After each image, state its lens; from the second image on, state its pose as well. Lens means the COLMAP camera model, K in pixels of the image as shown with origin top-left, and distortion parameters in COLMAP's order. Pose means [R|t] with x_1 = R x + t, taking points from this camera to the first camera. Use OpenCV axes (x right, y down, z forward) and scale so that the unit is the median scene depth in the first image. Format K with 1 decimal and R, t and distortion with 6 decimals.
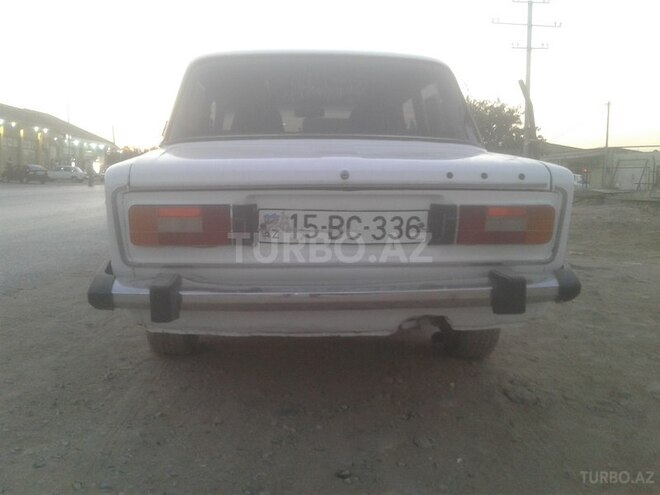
lens RADIAL K [[614.9, 0, 342.6], [0, 614.9, 247.2], [0, 0, 1]] dist [0.066329, 0.000000]
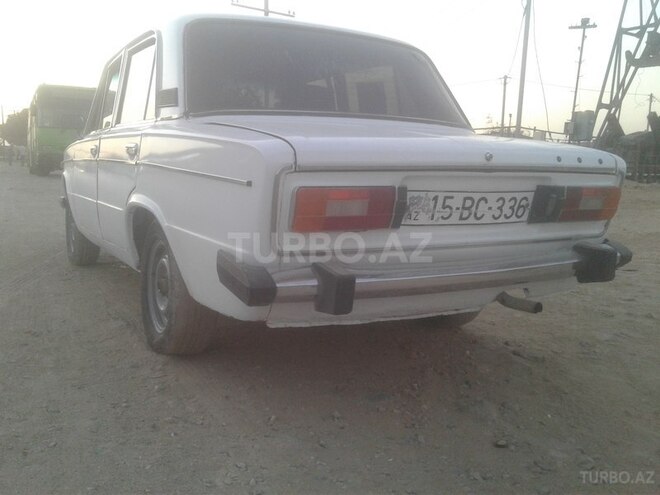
lens RADIAL K [[614.9, 0, 331.9], [0, 614.9, 248.3], [0, 0, 1]] dist [0.066329, 0.000000]
pose [[0.906392, -0.041326, 0.420412, -0.647107], [0.027052, 0.998839, 0.039862, -0.012809], [-0.421571, -0.024758, 0.906457, 0.165173]]
